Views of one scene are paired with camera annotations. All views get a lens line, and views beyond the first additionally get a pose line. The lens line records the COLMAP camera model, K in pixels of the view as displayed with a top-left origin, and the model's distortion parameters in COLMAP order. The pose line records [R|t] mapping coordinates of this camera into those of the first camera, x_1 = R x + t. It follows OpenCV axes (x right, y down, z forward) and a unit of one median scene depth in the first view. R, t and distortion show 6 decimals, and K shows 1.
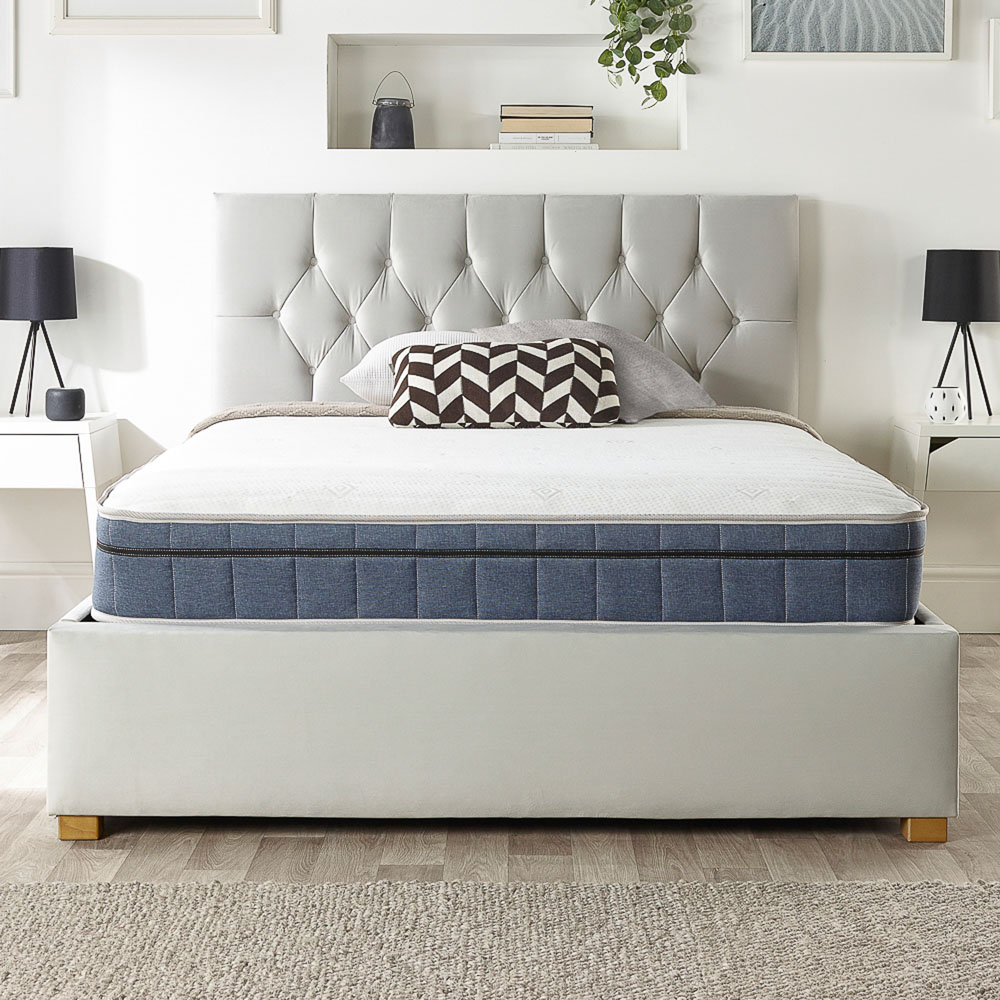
lens RADIAL K [[2177.0, 0, 500.5], [0, 2177.0, 263.9], [0, 0, 1]] dist [0.015429, 0.055463]
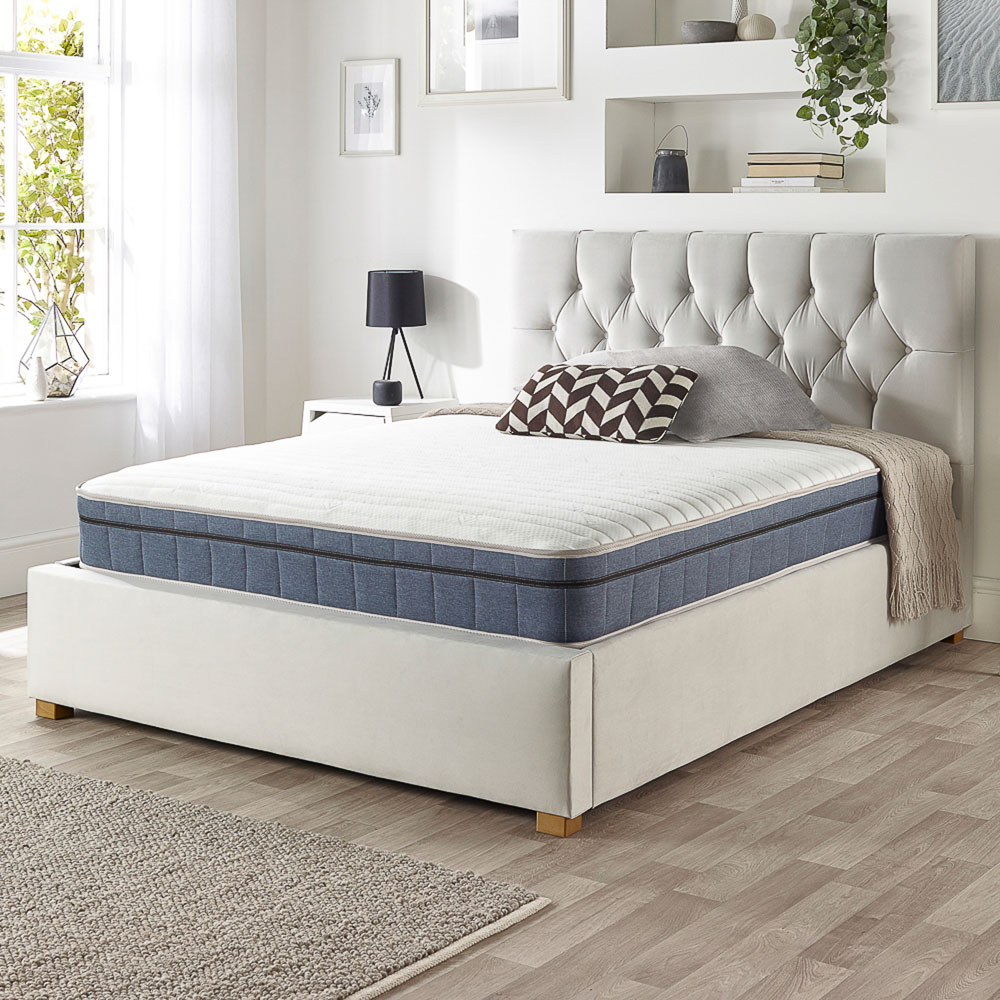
lens RADIAL K [[1863.1, 0, 497.1], [0, 1863.1, 239.4], [0, 0, 1]] dist [0.045362, -0.311508]
pose [[0.821777, 0.009483, -0.569731, 0.475347], [-0.001728, 0.999898, 0.014151, -0.042621], [0.569807, -0.010644, 0.821710, 0.110173]]
